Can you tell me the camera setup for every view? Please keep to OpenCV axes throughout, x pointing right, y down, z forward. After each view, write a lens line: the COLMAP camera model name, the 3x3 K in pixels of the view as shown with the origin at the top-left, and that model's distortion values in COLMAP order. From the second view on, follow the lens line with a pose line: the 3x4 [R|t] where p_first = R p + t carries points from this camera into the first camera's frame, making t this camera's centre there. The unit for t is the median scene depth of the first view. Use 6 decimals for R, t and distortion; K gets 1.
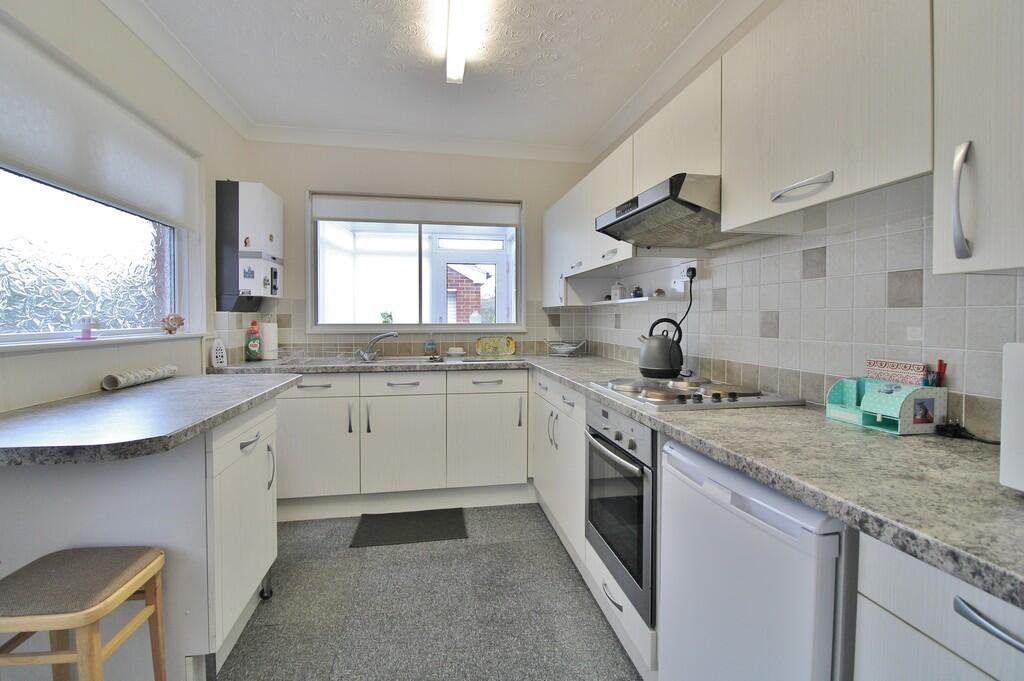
lens RADIAL K [[475.0, 0, 513.6], [0, 475.0, 325.8], [0, 0, 1]] dist [-0.003598, -0.000348]
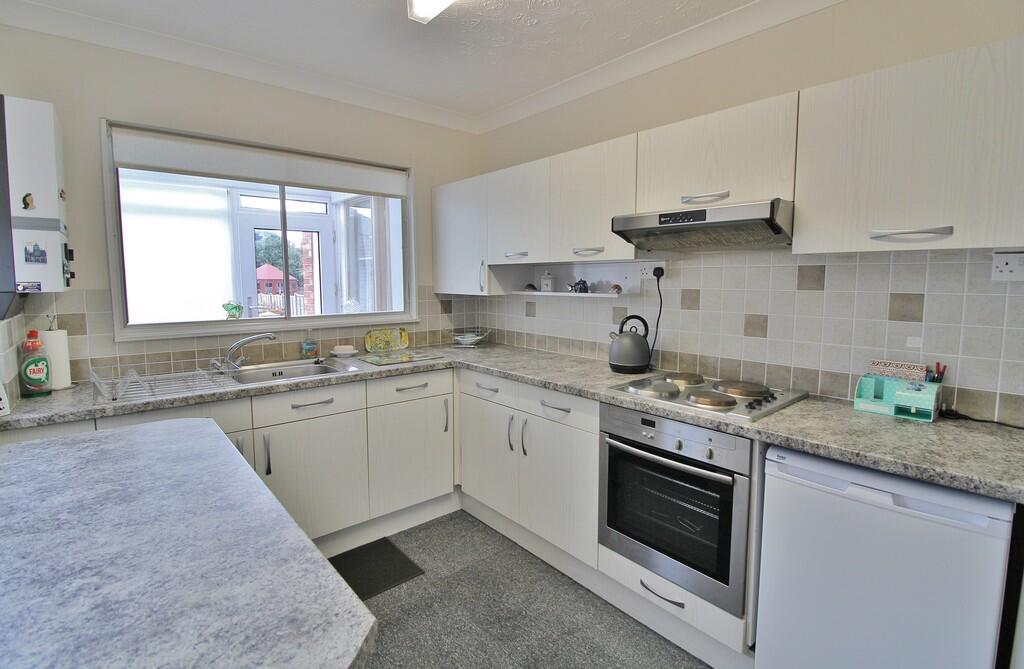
lens RADIAL K [[486.1, 0, 511.1], [0, 486.1, 320.6], [0, 0, 1]] dist [0.002734, -0.012408]
pose [[0.864240, -0.046074, 0.500966, -0.348197], [0.010423, 0.997223, 0.073735, -0.066475], [-0.502972, -0.058503, 0.862320, 0.171474]]
